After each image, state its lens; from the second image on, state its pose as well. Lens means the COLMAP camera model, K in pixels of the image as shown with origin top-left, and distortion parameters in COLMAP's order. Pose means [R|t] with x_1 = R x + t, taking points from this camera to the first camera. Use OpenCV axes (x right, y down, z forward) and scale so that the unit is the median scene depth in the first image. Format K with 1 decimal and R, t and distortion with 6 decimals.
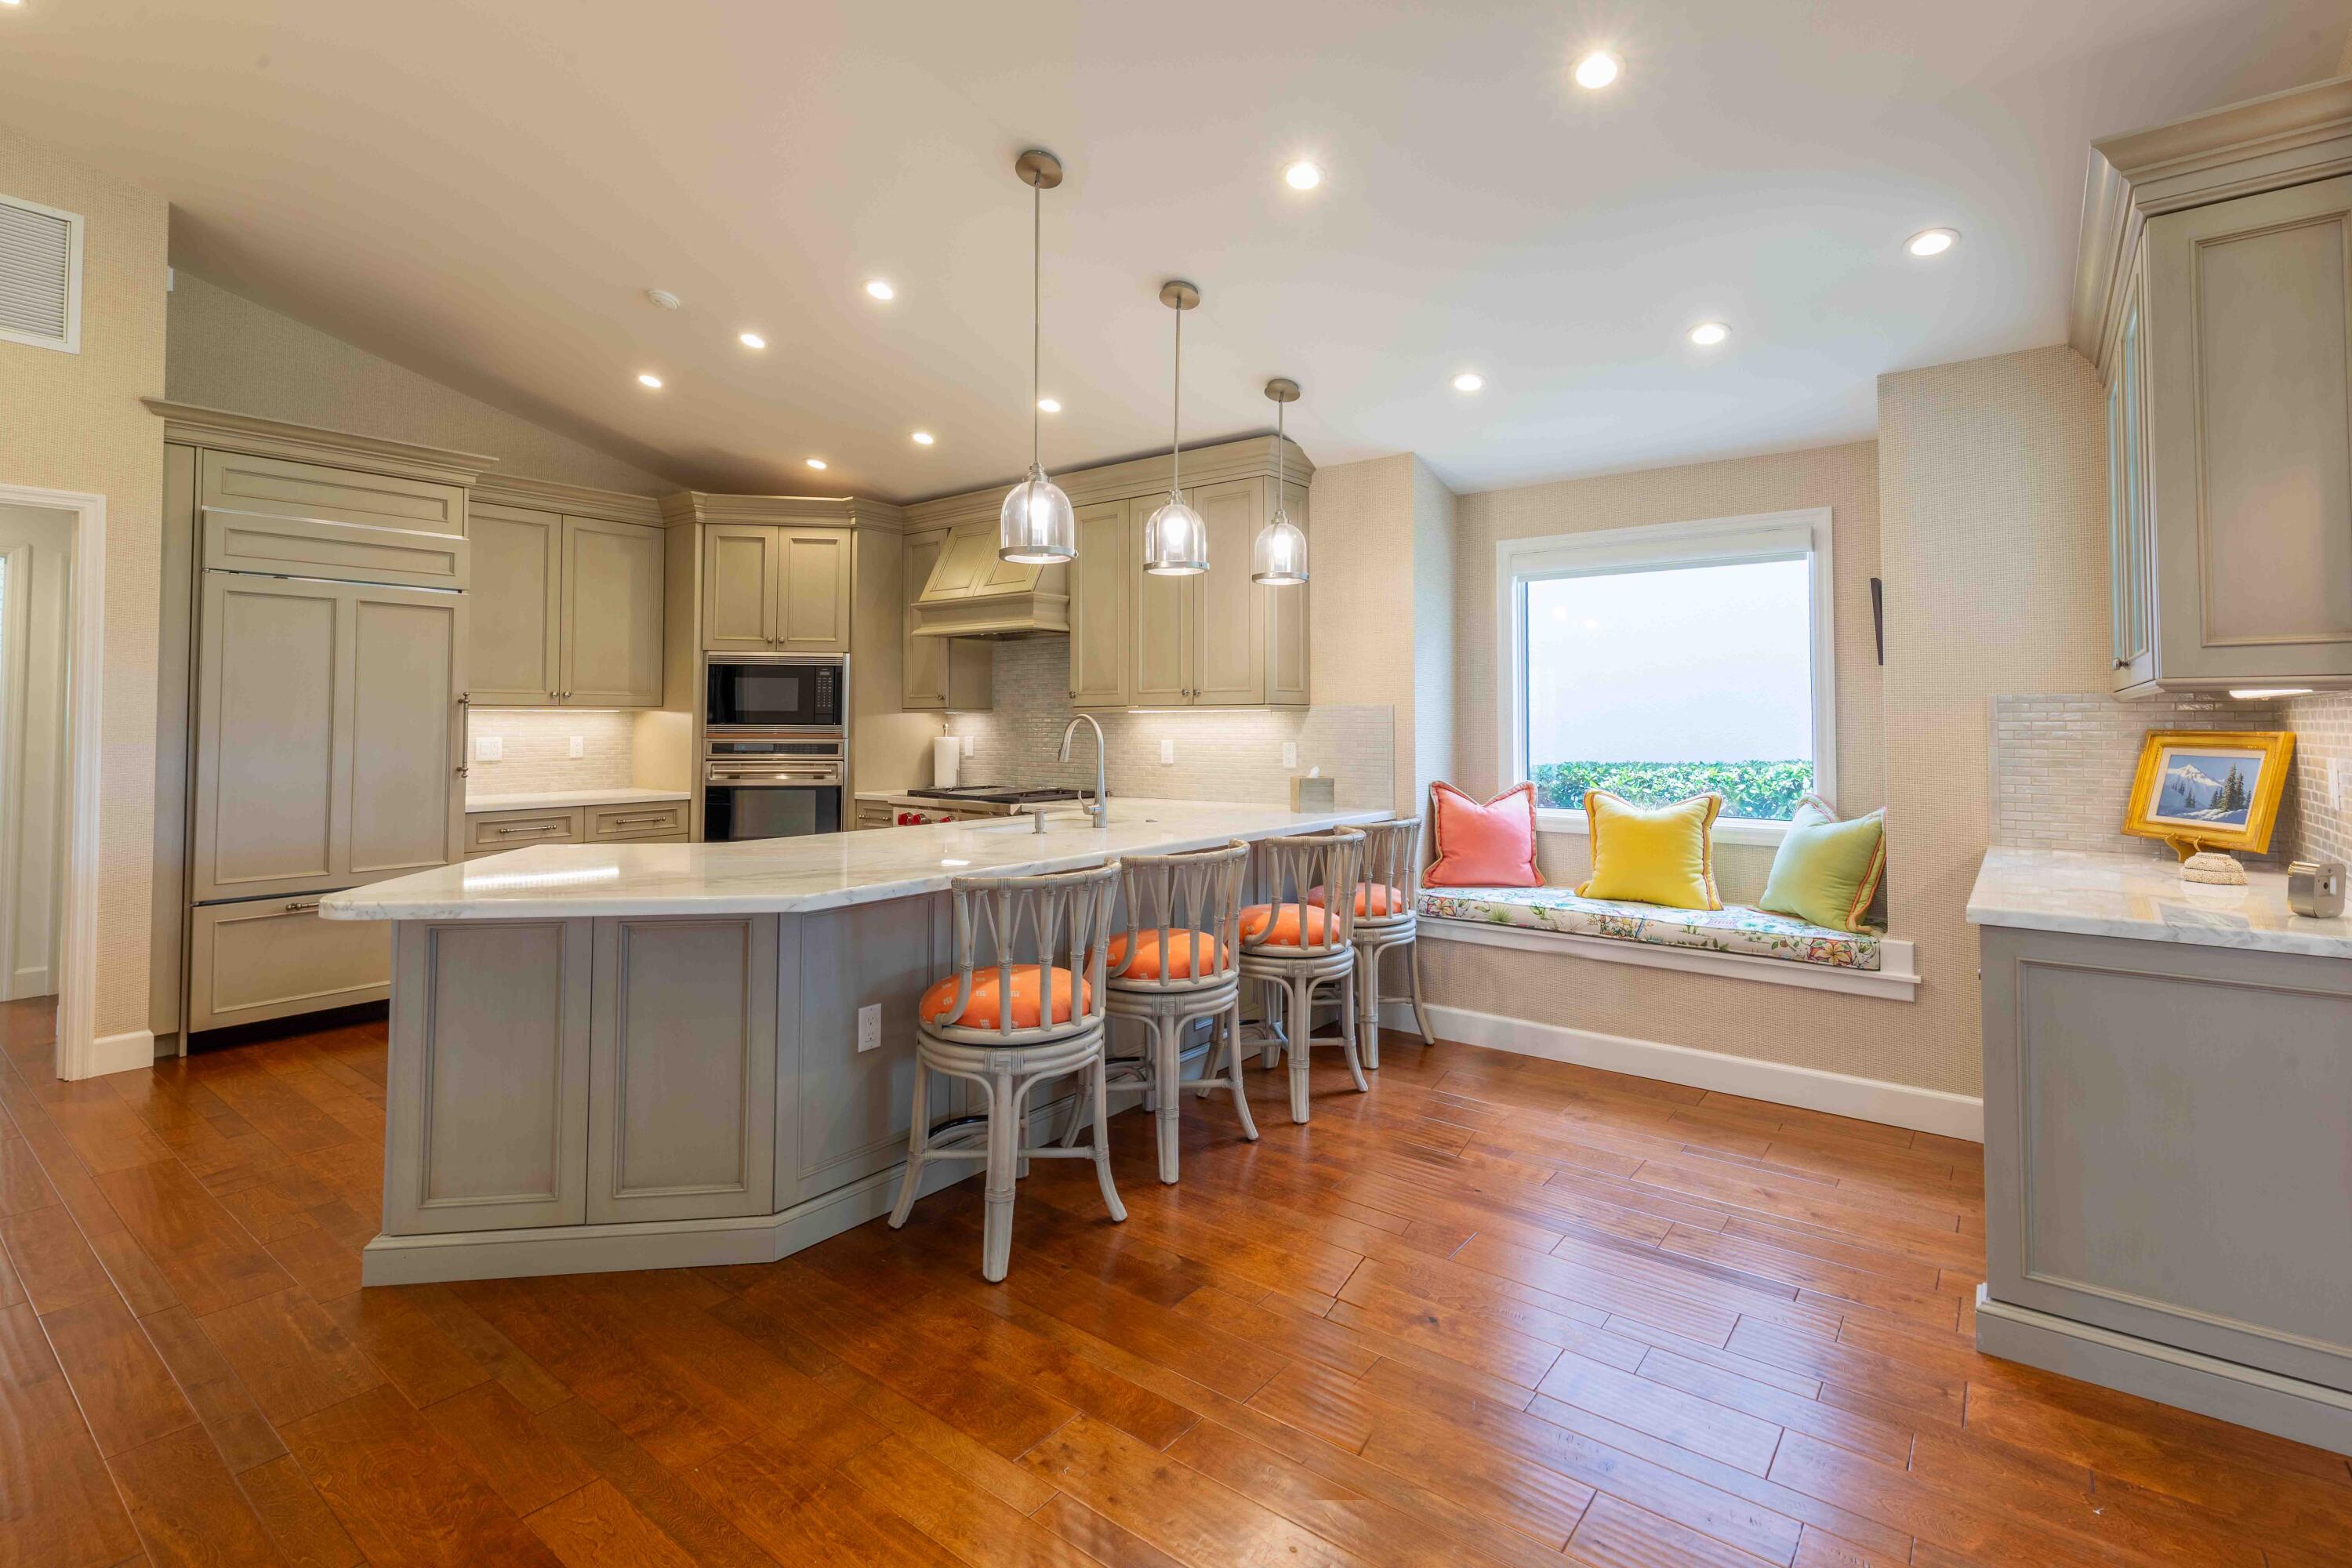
lens RADIAL K [[1084.2, 0, 1190.1], [0, 1084.2, 686.5], [0, 0, 1]] dist [0.003632, 0.002316]
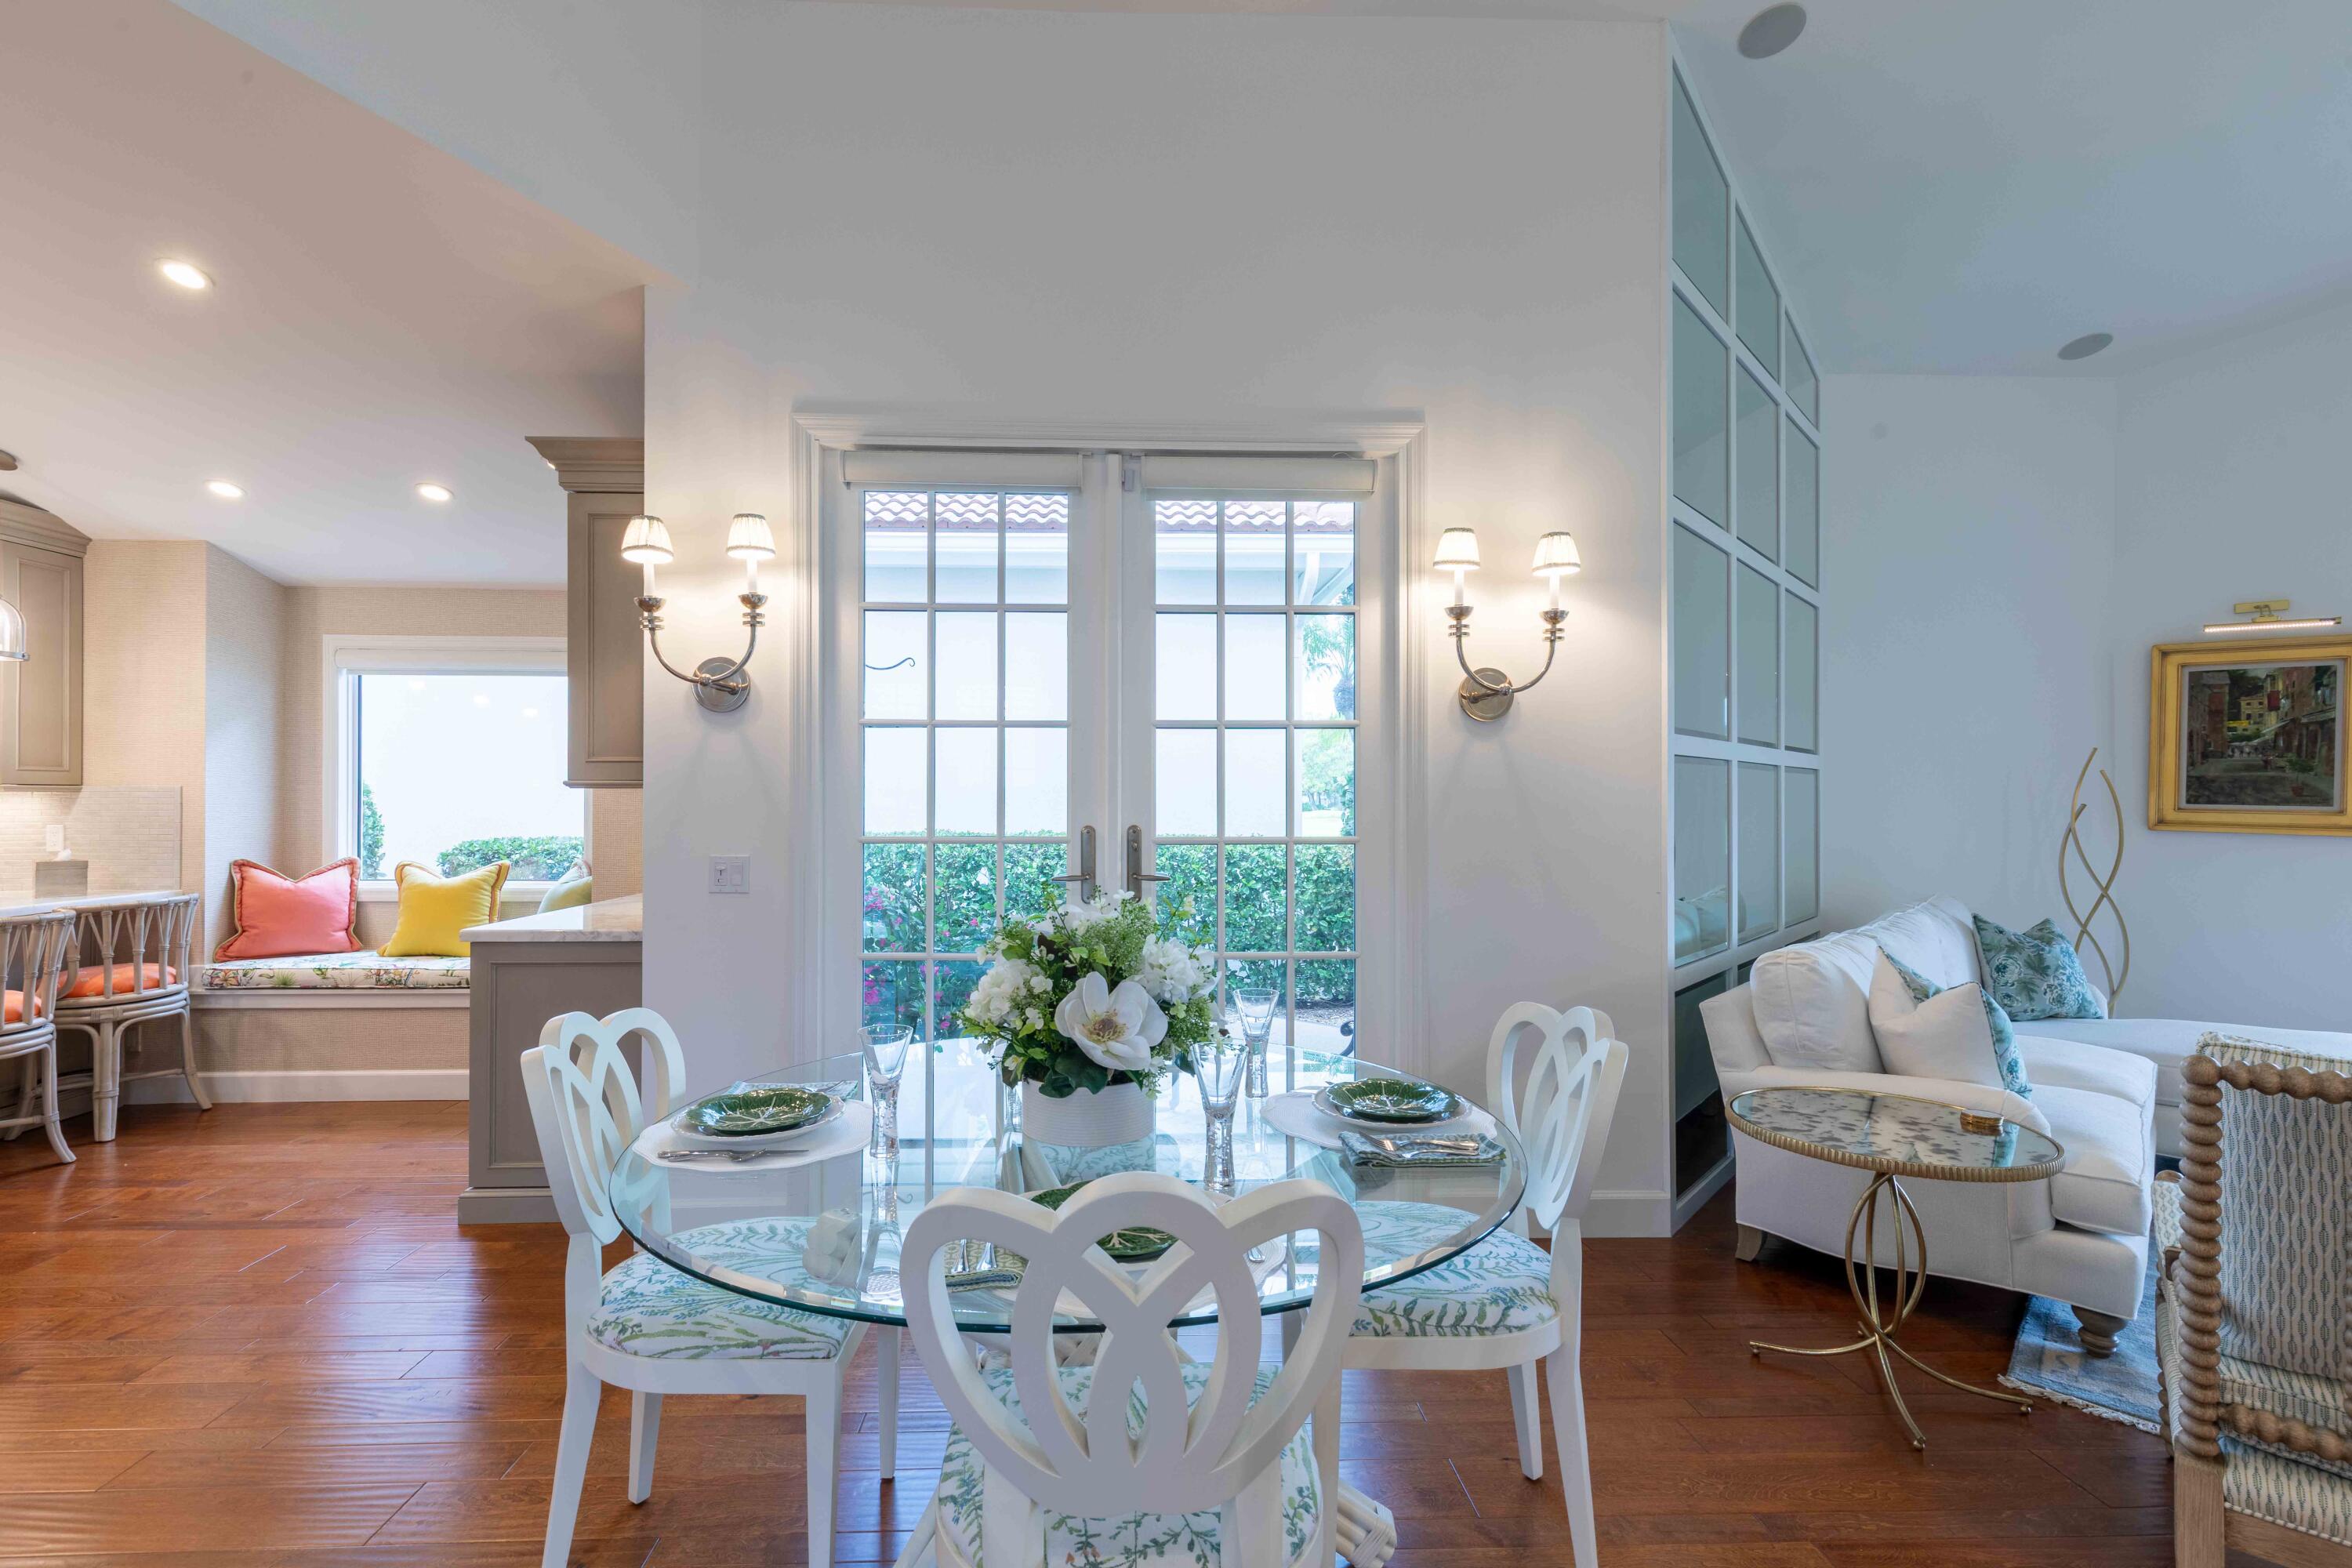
lens RADIAL K [[1084.2, 0, 1178.4], [0, 1084.2, 794.3], [0, 0, 1]] dist [0.003632, 0.002316]
pose [[0.774838, 0.002576, 0.632155, 0.251618], [-0.022578, 0.999466, 0.023601, -0.020003], [-0.631757, -0.032560, 0.774483, -0.362774]]
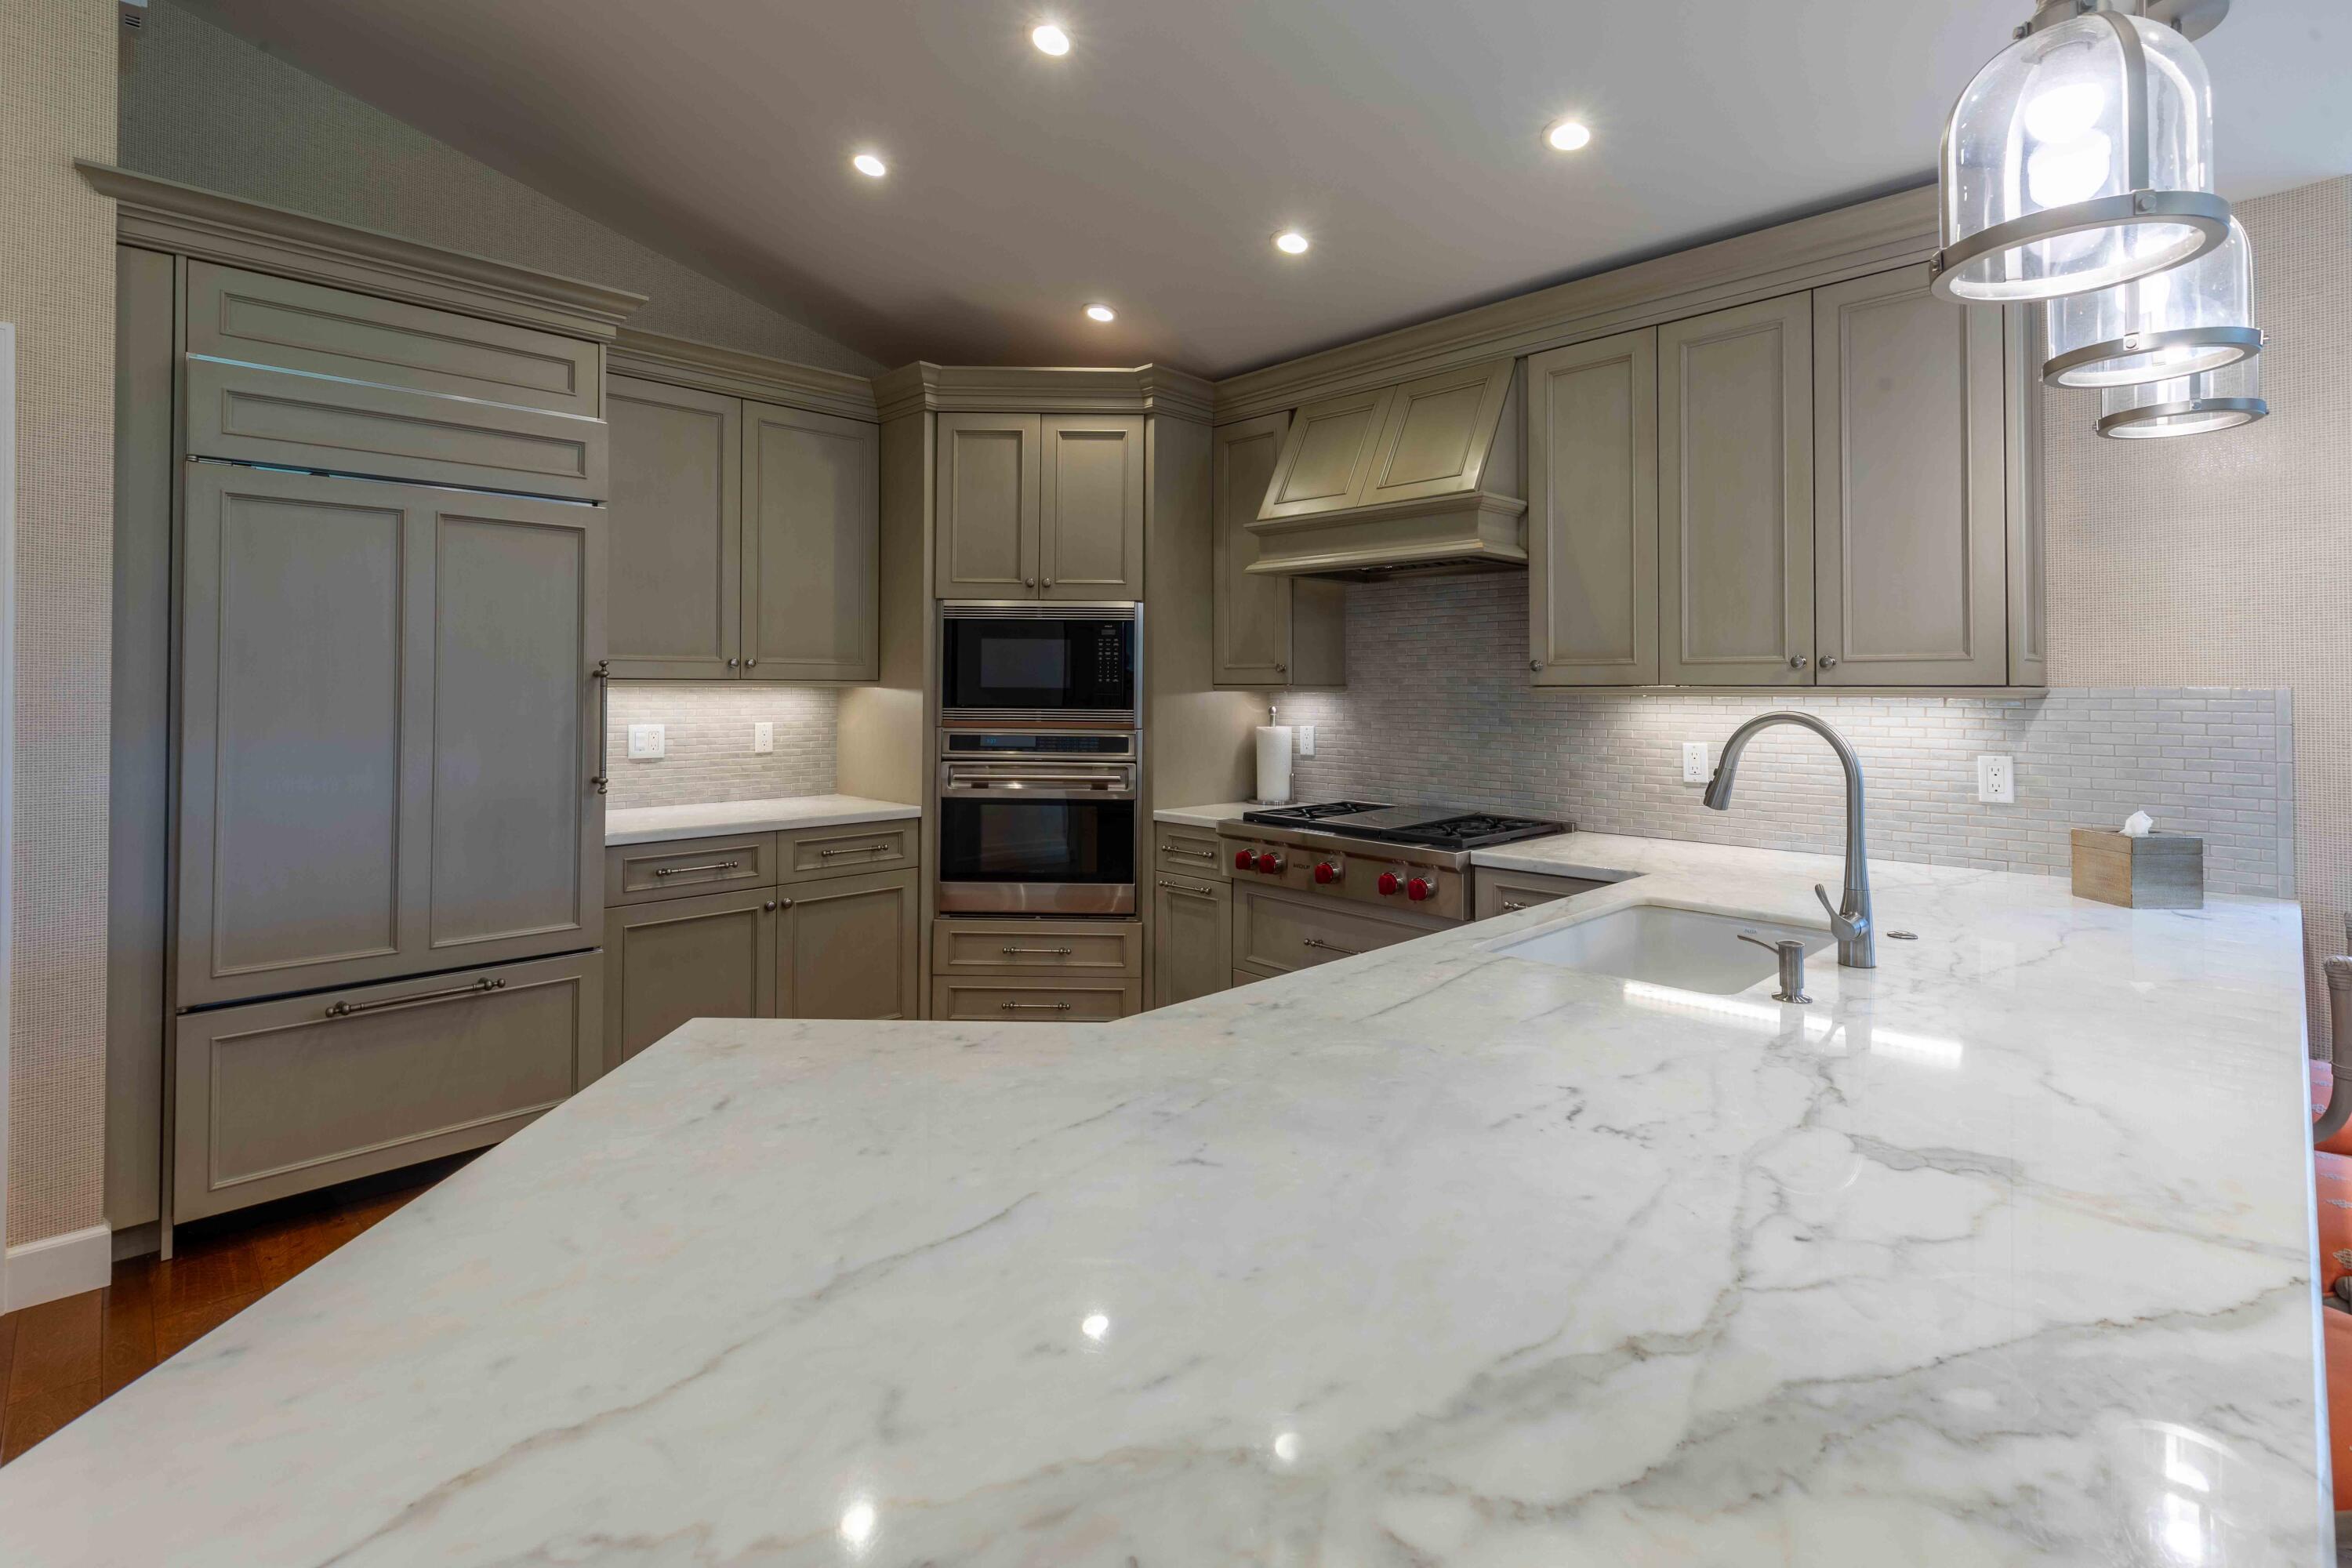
lens RADIAL K [[1084.2, 0, 1180.3], [0, 1084.2, 676.2], [0, 0, 1]] dist [0.003632, 0.002316]
pose [[0.989468, 0.004168, -0.144691, -0.233195], [-0.000954, 0.999751, 0.022276, 0.000215], [0.144748, -0.021904, 0.989226, 0.409096]]
